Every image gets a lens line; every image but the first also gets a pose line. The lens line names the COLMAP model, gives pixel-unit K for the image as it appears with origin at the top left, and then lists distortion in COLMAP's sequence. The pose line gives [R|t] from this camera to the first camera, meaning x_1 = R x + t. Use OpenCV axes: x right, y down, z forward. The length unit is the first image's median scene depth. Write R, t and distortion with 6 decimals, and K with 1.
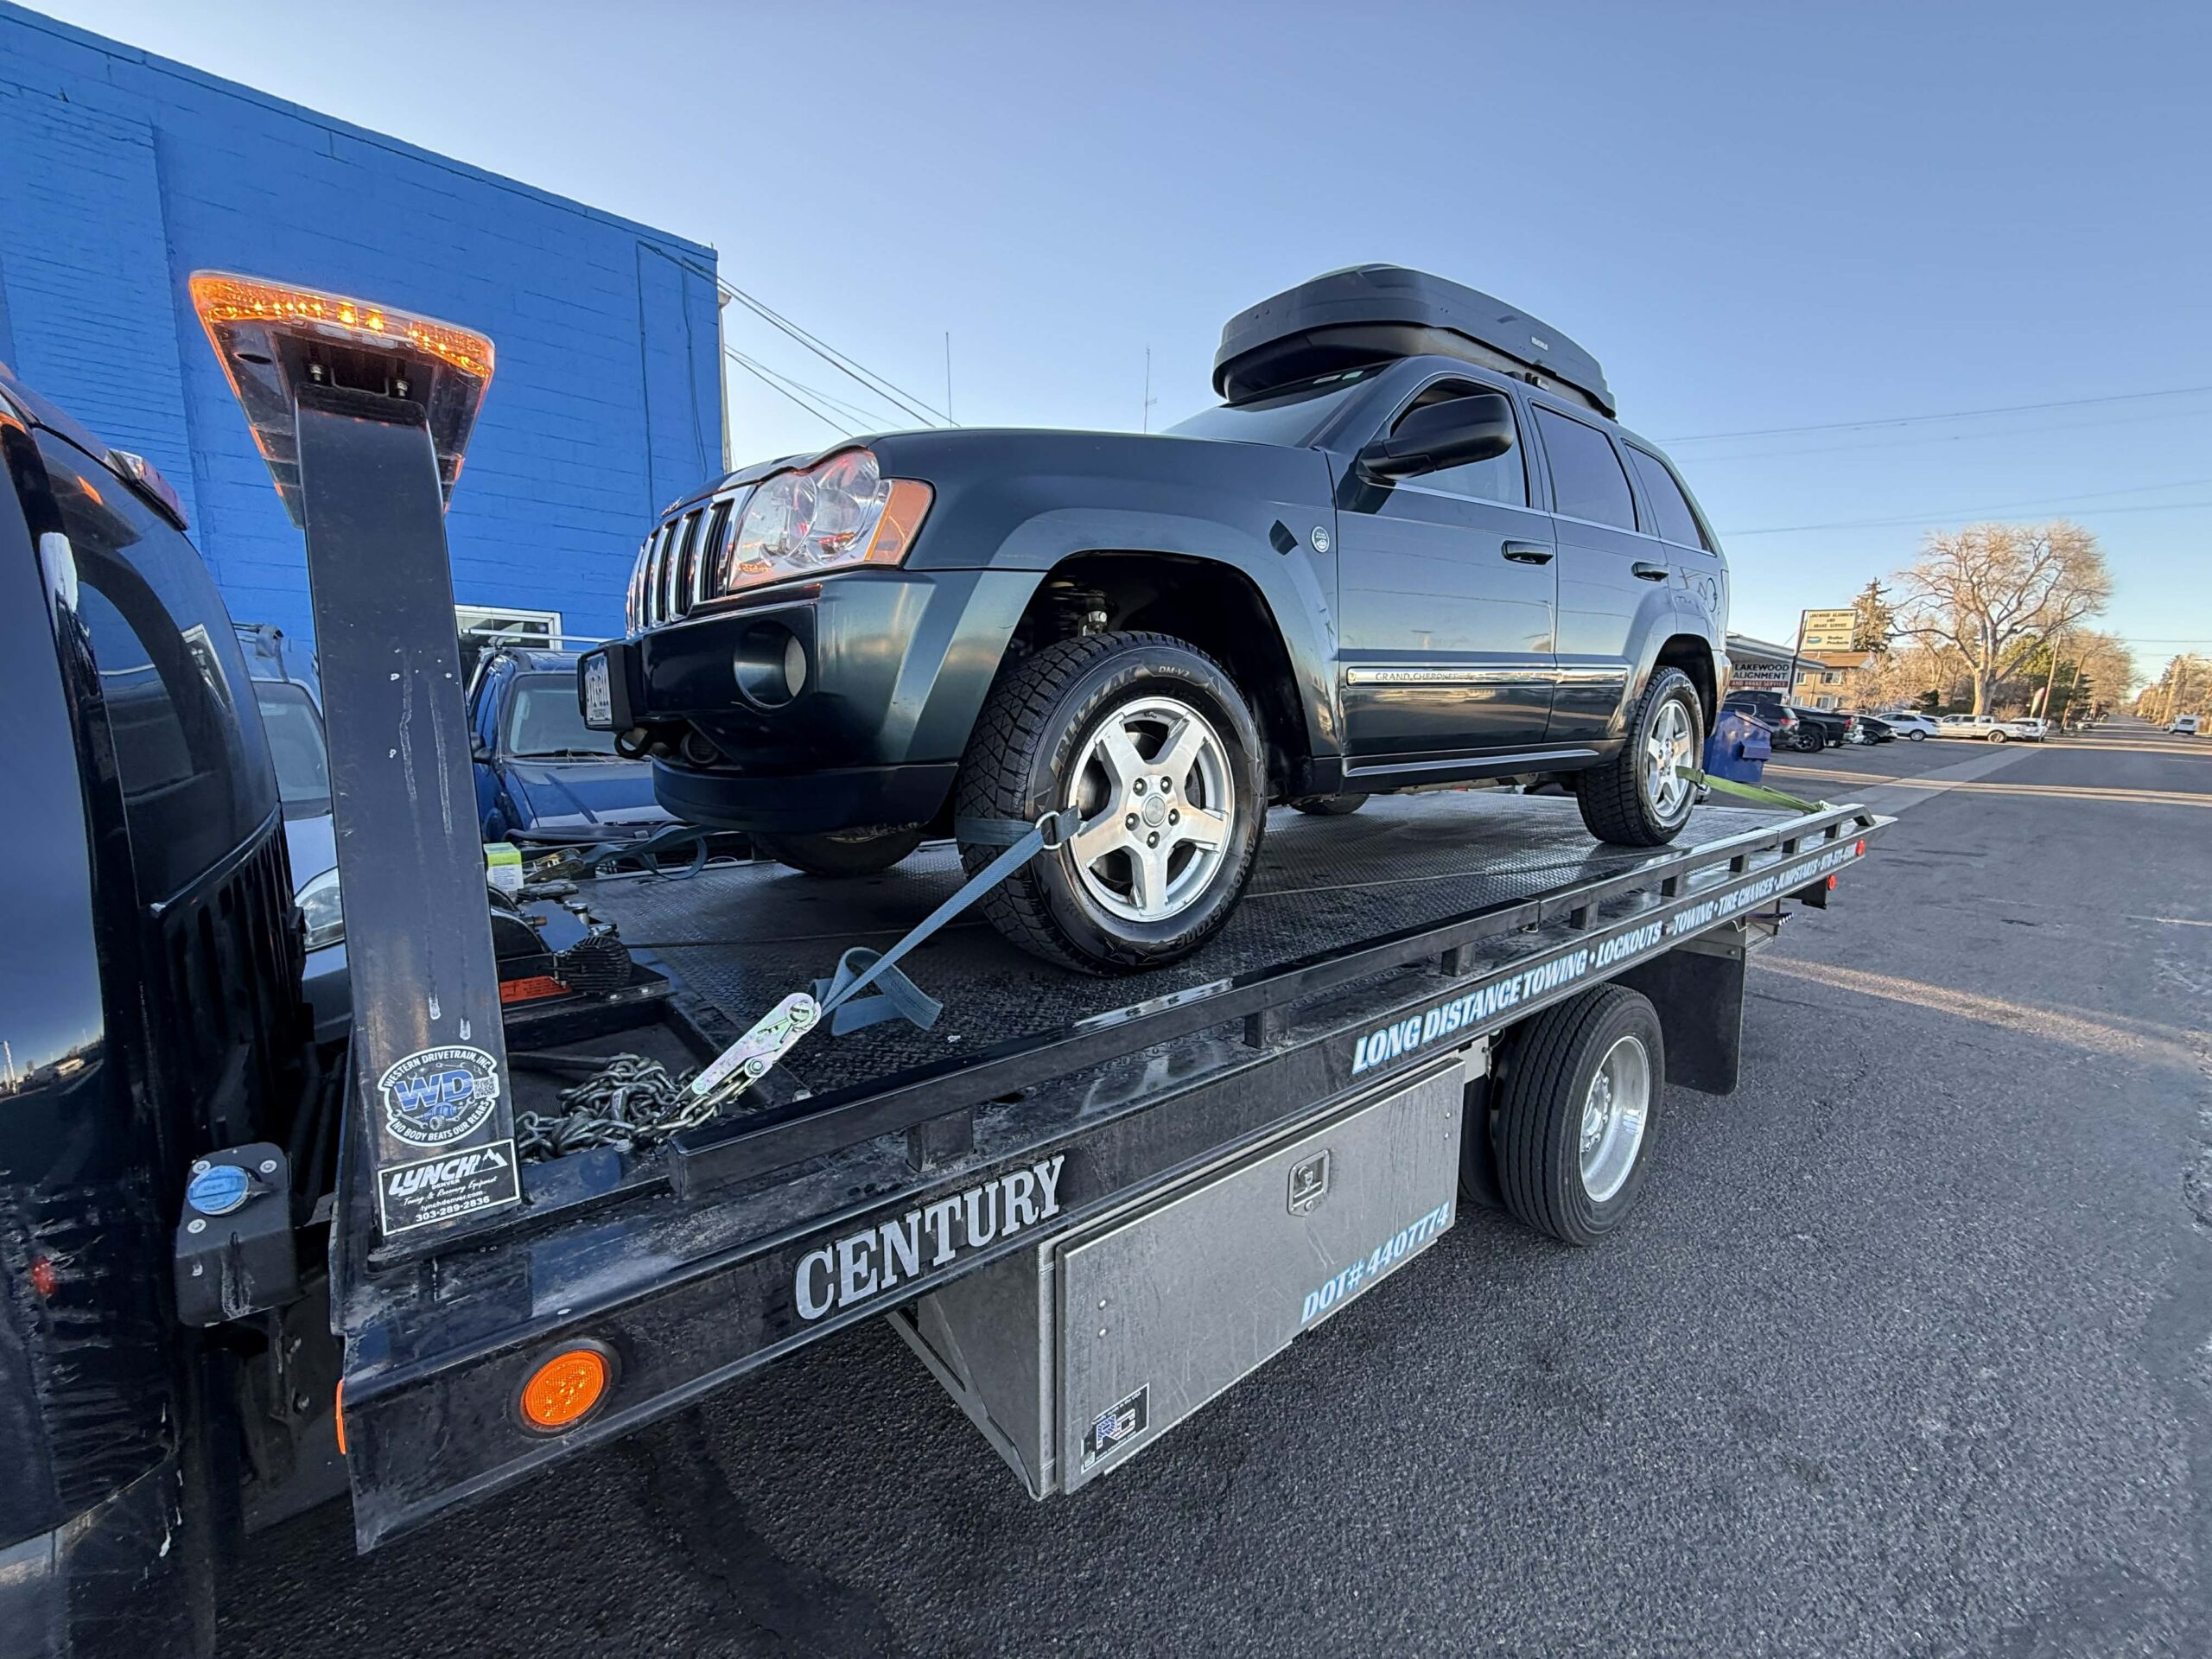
lens RADIAL K [[894.2, 0, 1101.0], [0, 894.2, 836.2], [0, 0, 1]] dist [0.004697, -0.000477]
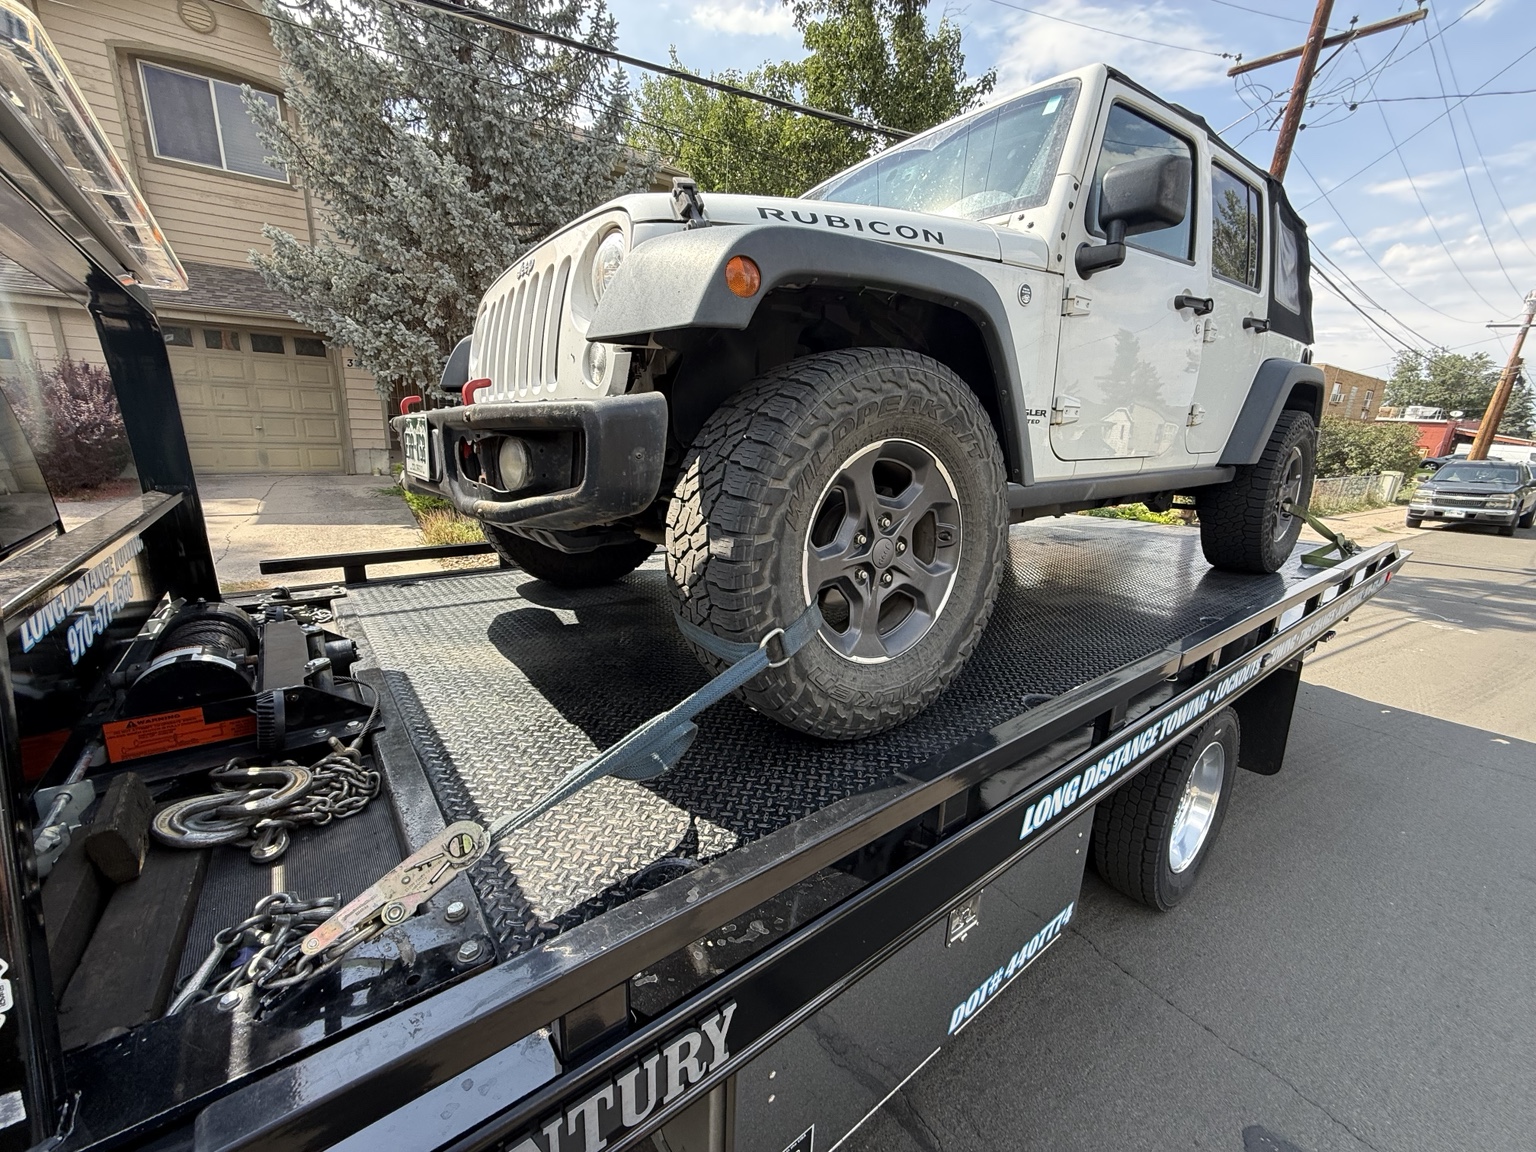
lens RADIAL K [[620.9, 0, 770.0], [0, 620.9, 576.5], [0, 0, 1]] dist [0.004697, -0.000477]
pose [[0.999356, 0.033928, -0.011687, -0.014140], [-0.032726, 0.995309, 0.091043, -0.122653], [0.014721, -0.090602, 0.995778, 0.392685]]
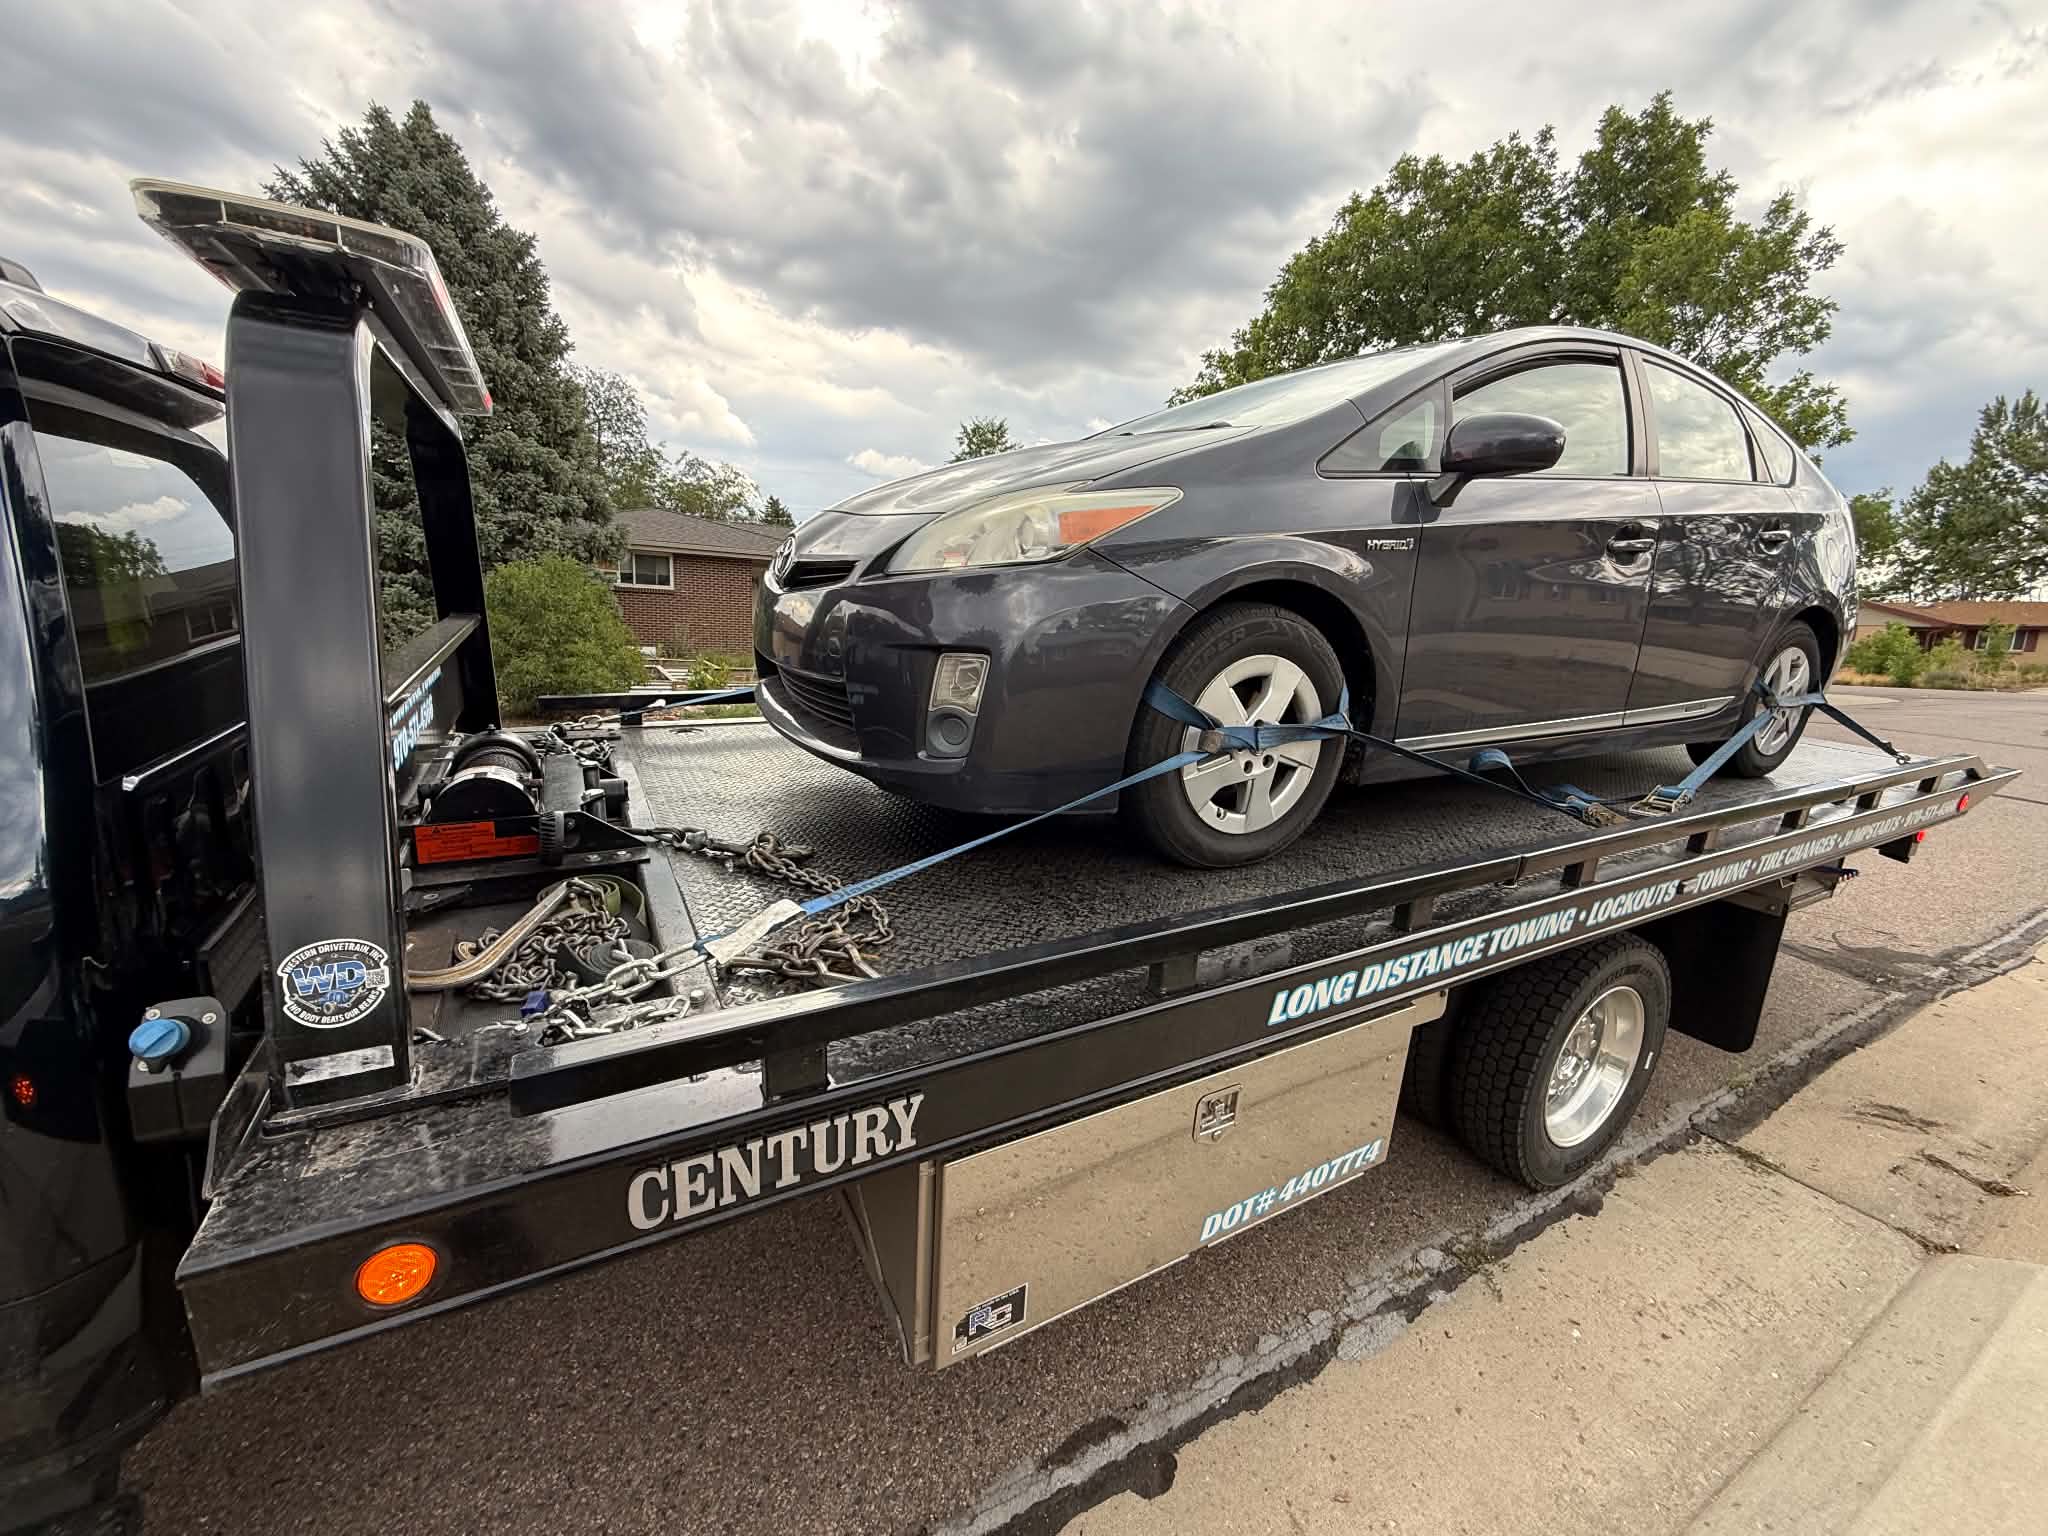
lens RADIAL K [[827.9, 0, 1026.3], [0, 827.9, 774.3], [0, 0, 1]] dist [0.004697, -0.000477]
pose [[0.983257, 0.099595, -0.152598, 0.171118], [-0.082049, 0.989706, 0.117263, -0.115886], [0.162706, -0.102779, 0.981307, 0.127078]]
